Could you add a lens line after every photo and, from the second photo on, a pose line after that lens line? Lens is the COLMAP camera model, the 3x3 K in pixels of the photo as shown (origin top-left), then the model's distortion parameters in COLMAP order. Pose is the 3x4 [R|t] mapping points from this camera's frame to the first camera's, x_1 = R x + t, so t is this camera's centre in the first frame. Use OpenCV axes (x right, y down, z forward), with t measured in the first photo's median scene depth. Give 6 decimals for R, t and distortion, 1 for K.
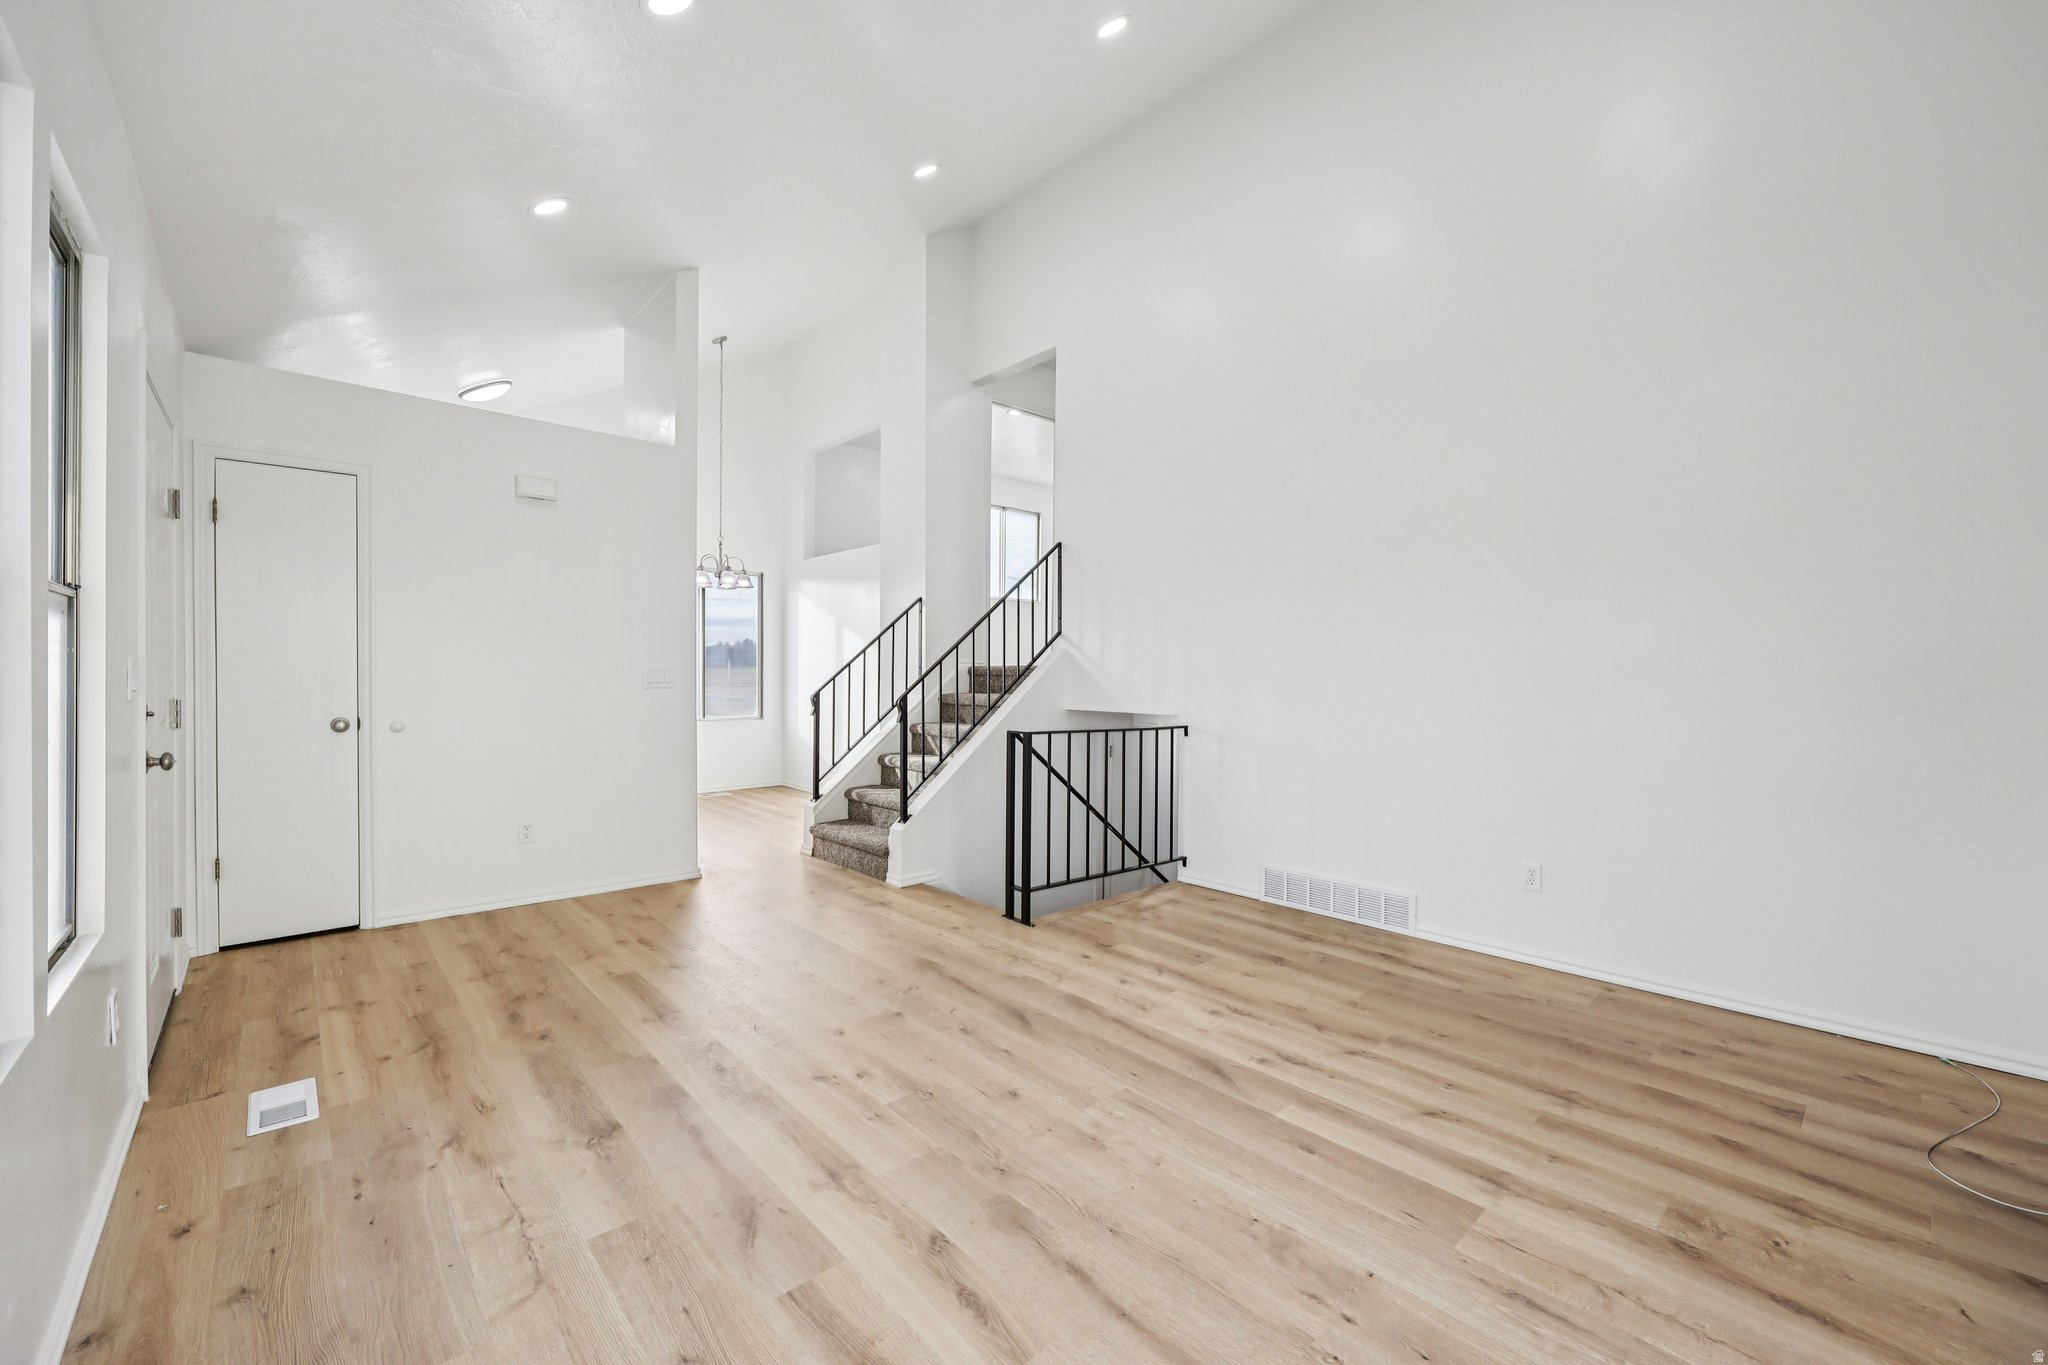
lens RADIAL K [[822.8, 0, 1029.9], [0, 822.8, 687.9], [0, 0, 1]] dist [-0.002036, 0.000264]
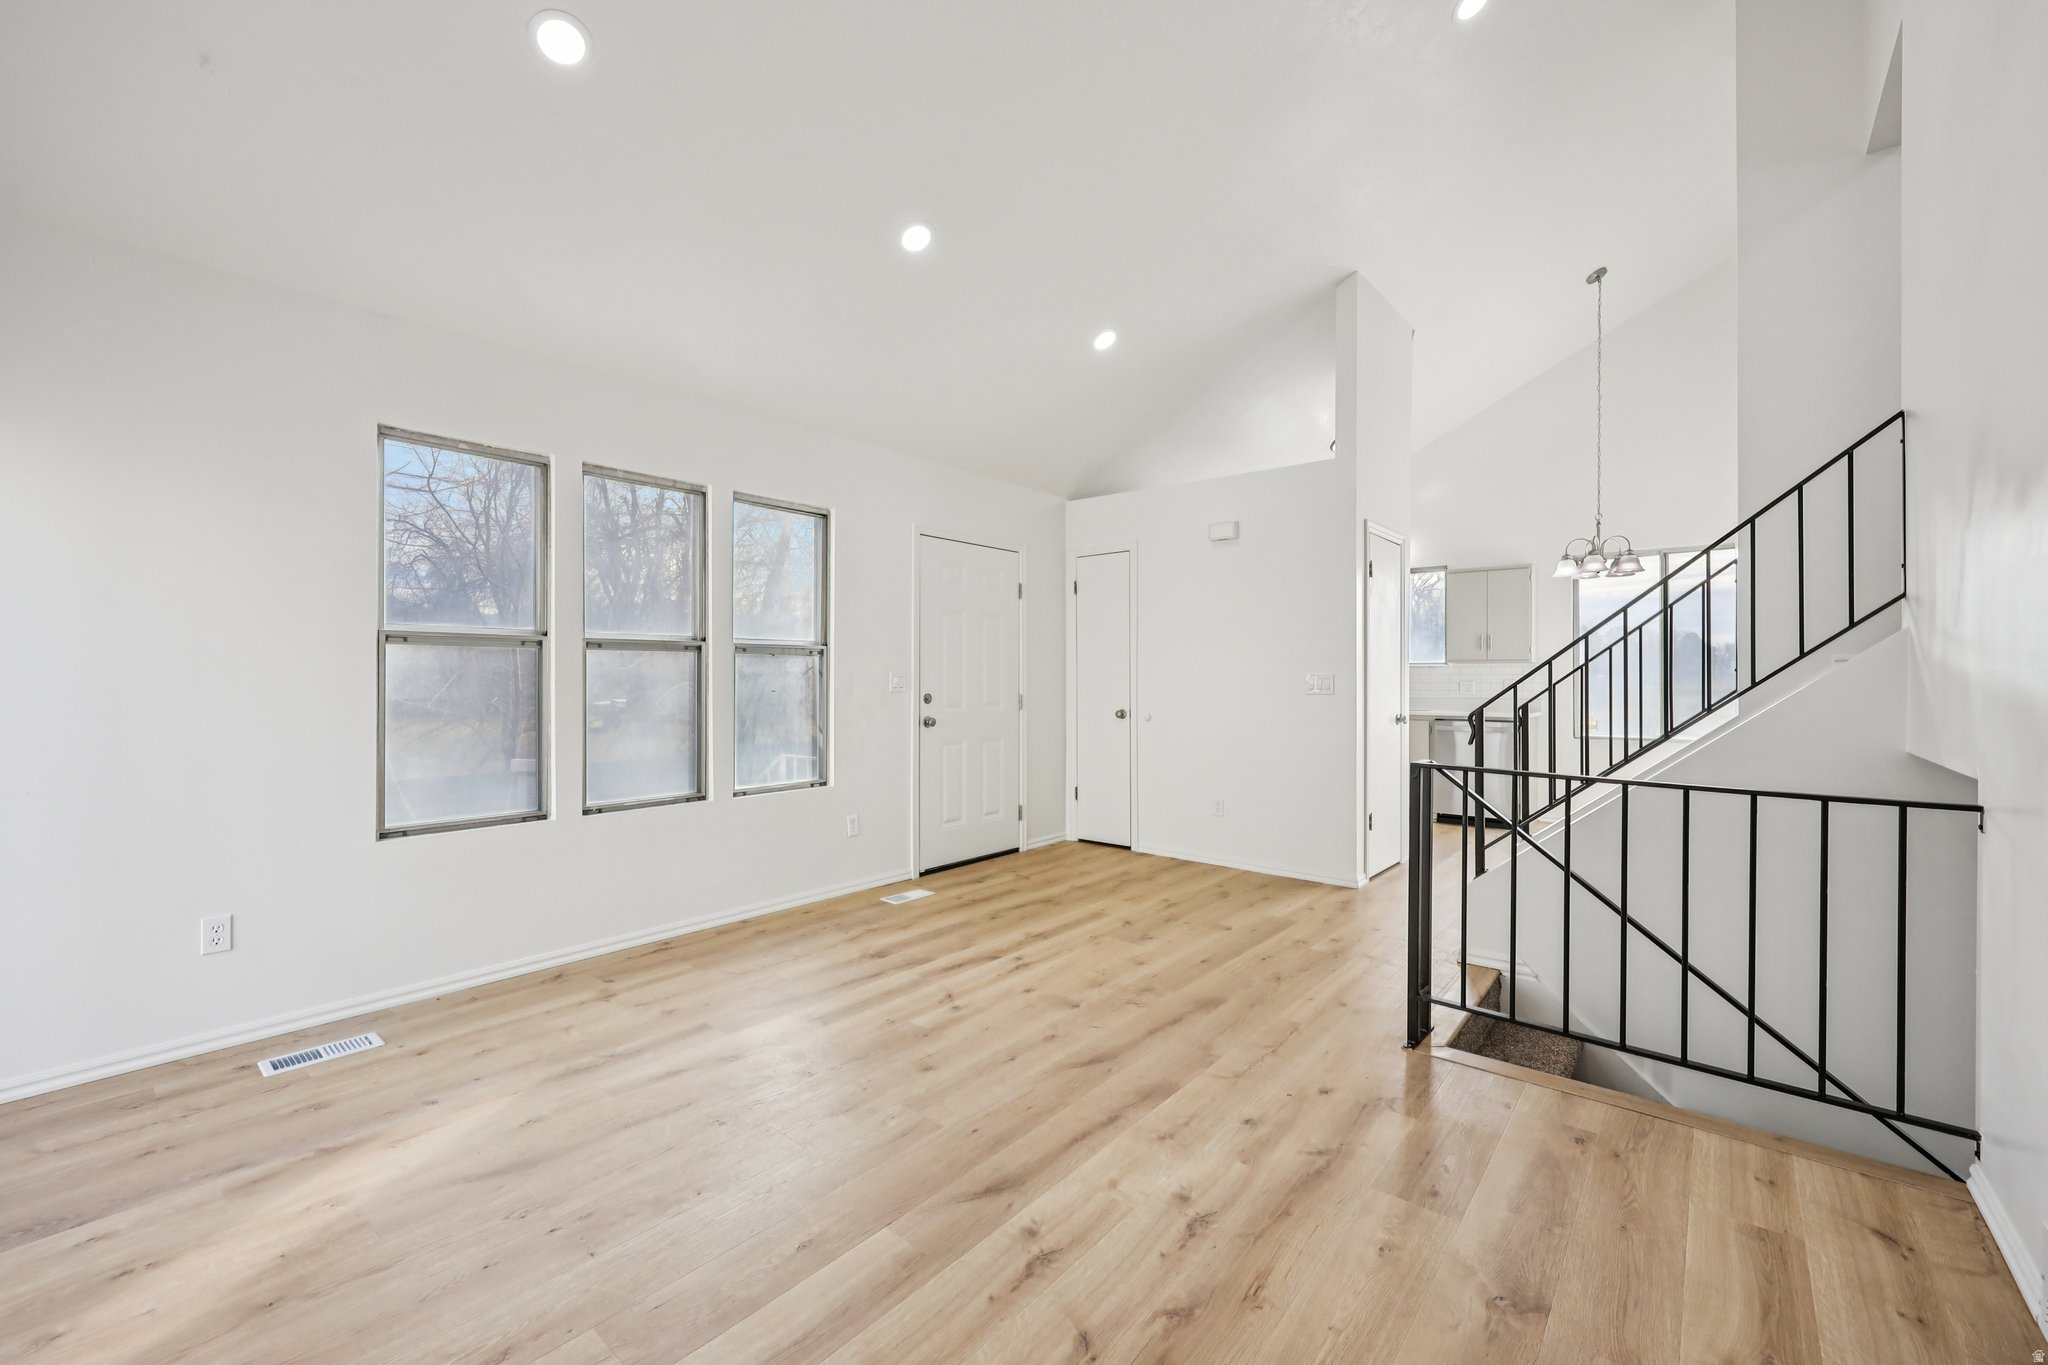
lens RADIAL K [[822.8, 0, 1021.7], [0, 822.8, 676.1], [0, 0, 1]] dist [-0.002036, 0.000264]
pose [[0.125623, -0.007025, -0.992053, 0.895179], [-0.018259, 0.999789, -0.009392, -0.008980], [0.991910, 0.019294, 0.125468, 0.822547]]
